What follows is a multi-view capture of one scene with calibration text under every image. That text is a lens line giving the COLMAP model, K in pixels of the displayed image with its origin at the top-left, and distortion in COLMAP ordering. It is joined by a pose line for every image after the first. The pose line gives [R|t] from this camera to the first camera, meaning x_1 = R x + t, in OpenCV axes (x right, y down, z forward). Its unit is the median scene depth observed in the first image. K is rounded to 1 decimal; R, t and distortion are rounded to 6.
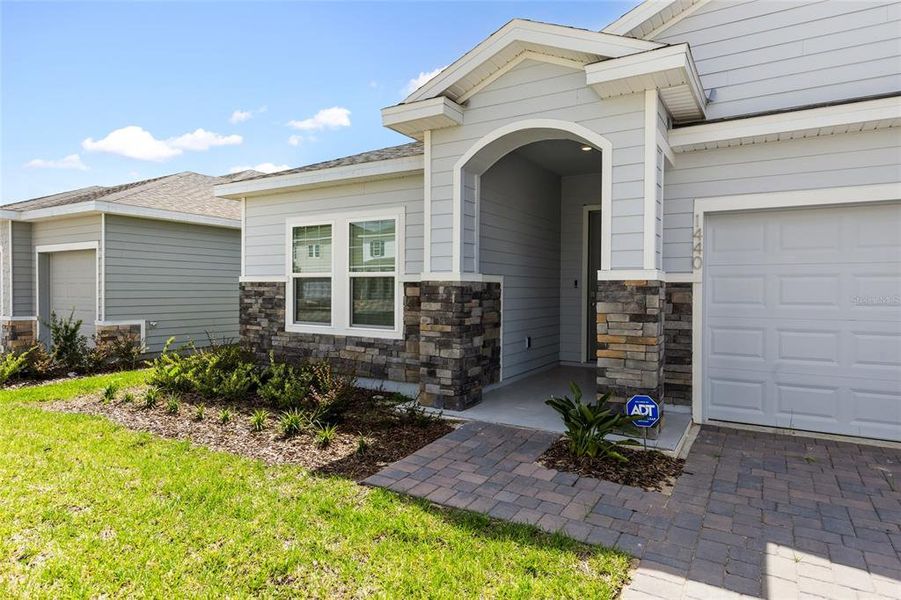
lens RADIAL K [[491.0, 0, 468.5], [0, 491.0, 293.4], [0, 0, 1]] dist [0.010036, 0.000358]
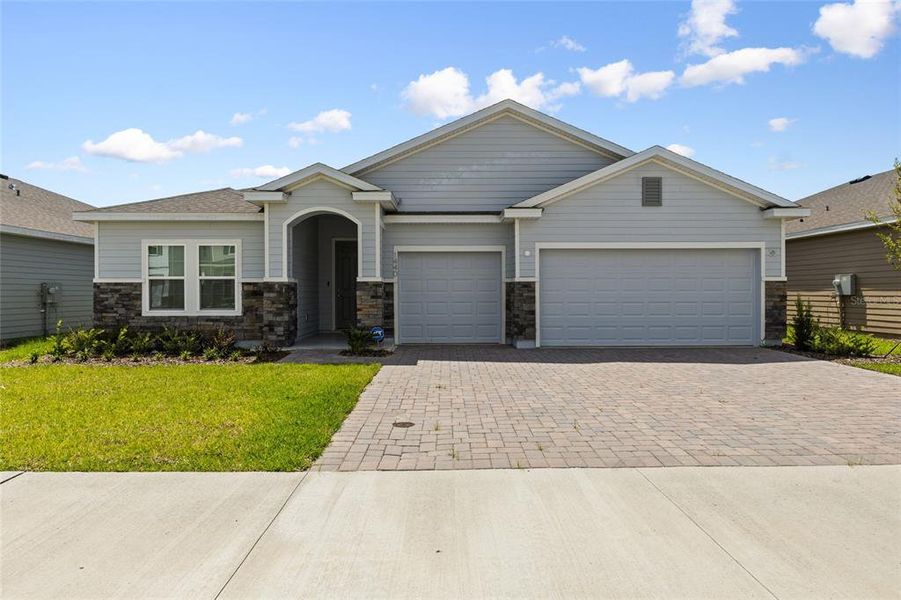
lens RADIAL K [[408.6, 0, 448.6], [0, 408.6, 292.8], [0, 0, 1]] dist [0.008494, 0.000290]
pose [[0.840299, -0.013951, 0.541943, -0.302214], [0.014670, 0.999888, 0.002993, 0.019952], [-0.541924, 0.005436, 0.840410, -0.614782]]
